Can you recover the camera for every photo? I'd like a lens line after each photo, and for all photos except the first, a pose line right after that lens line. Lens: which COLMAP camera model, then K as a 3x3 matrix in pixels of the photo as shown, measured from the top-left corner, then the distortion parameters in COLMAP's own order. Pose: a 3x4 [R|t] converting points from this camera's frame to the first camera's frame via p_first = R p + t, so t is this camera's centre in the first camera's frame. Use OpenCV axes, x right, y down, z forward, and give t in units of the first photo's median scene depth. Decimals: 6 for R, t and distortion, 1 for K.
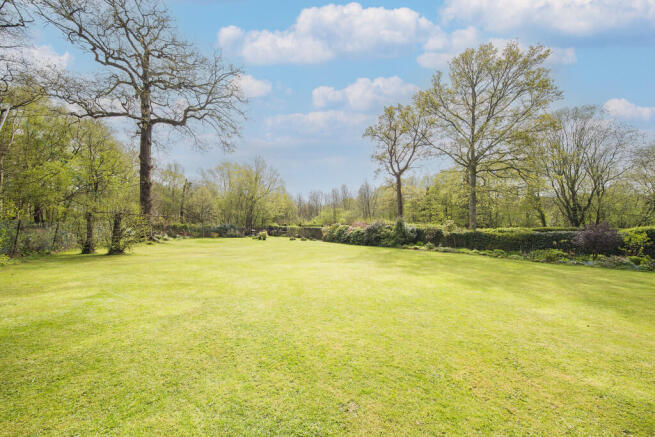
lens RADIAL K [[221.2, 0, 327.5], [0, 221.2, 218.5], [0, 0, 1]] dist [-0.001155, -0.000088]
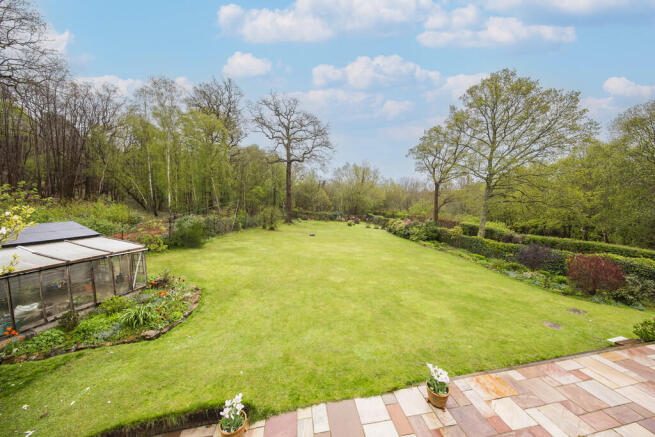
lens RADIAL K [[208.4, 0, 329.3], [0, 208.4, 219.0], [0, 0, 1]] dist [0.000459, -0.000015]
pose [[0.812081, 0.068453, -0.579515, 0.529327], [-0.010912, 0.994703, 0.102205, -0.118646], [0.583442, -0.076675, 0.808527, -0.290453]]
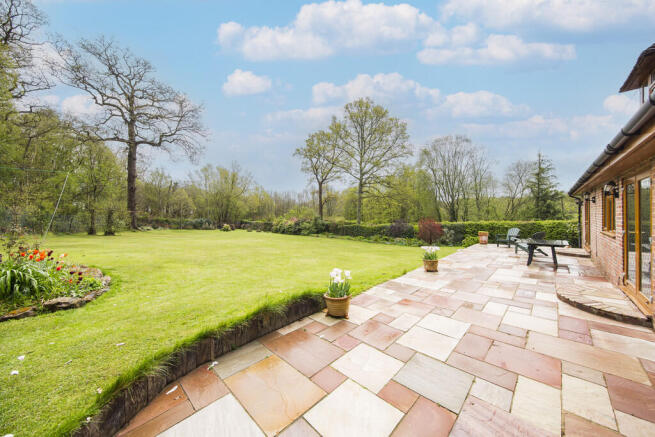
lens RADIAL K [[224.8, 0, 326.2], [0, 224.8, 217.1], [0, 0, 1]] dist [0.008870, -0.000078]
pose [[0.999924, 0.011379, -0.004714, 0.373696], [-0.011353, 0.999921, 0.005372, 0.001588], [0.004775, -0.005318, 0.999974, -0.381751]]
